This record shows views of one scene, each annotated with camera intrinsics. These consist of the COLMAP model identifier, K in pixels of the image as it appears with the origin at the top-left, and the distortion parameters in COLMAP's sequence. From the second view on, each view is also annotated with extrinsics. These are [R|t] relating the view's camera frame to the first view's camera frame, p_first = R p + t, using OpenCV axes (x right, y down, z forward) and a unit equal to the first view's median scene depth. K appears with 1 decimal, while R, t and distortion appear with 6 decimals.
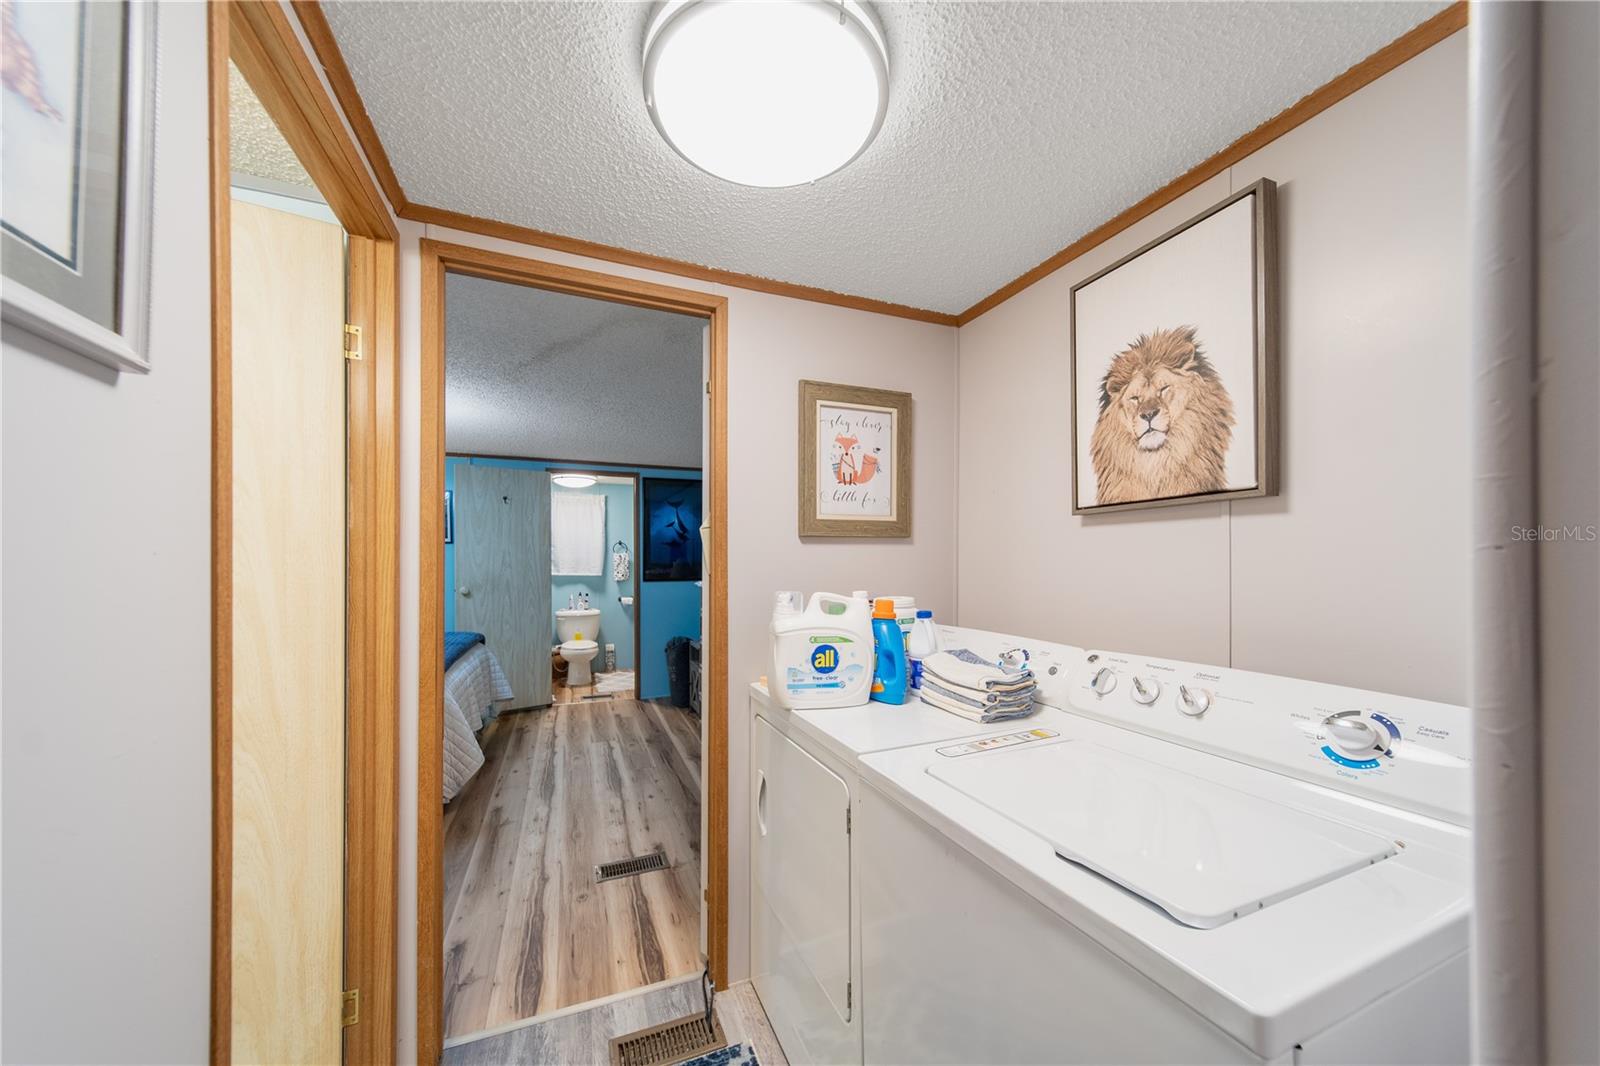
lens RADIAL K [[559.3, 0, 803.8], [0, 559.3, 548.4], [0, 0, 1]] dist [0.001503, -0.000008]
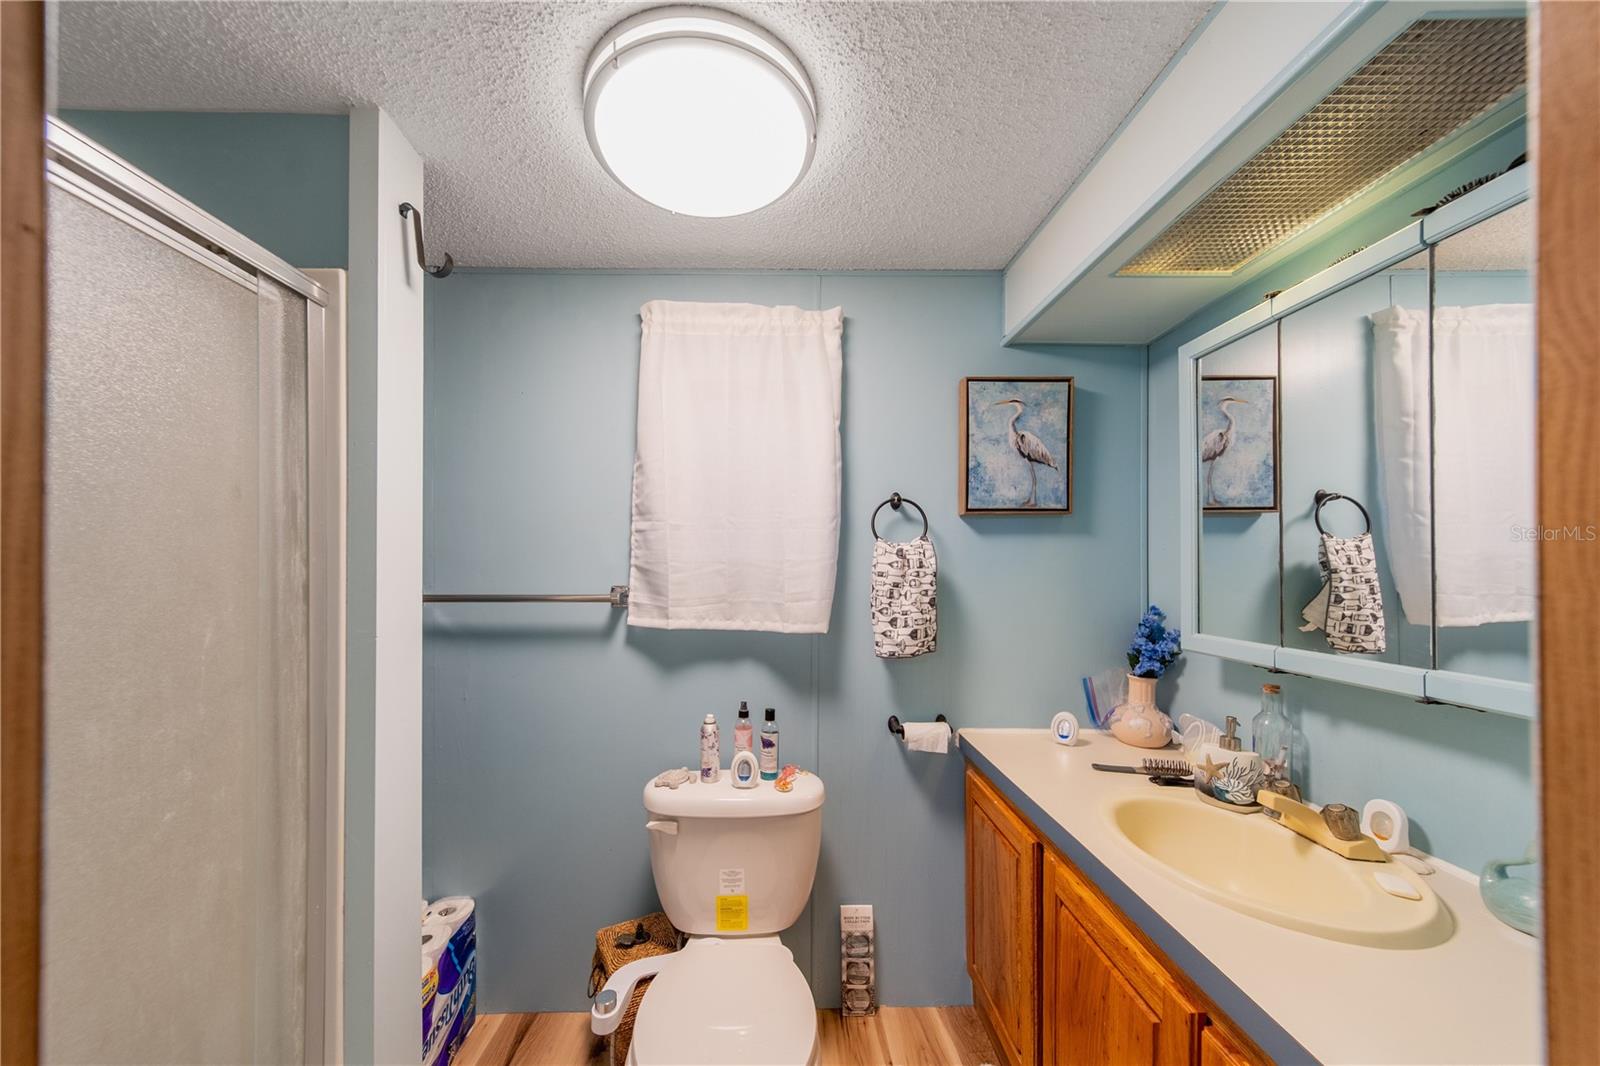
lens RADIAL K [[559.3, 0, 796.5], [0, 559.3, 544.5], [0, 0, 1]] dist [0.001503, -0.000008]
pose [[0.931971, 0.002261, -0.362526, -0.283192], [-0.002764, 0.999996, -0.000869, 0.010099], [0.362523, 0.001813, 0.931973, 0.760567]]
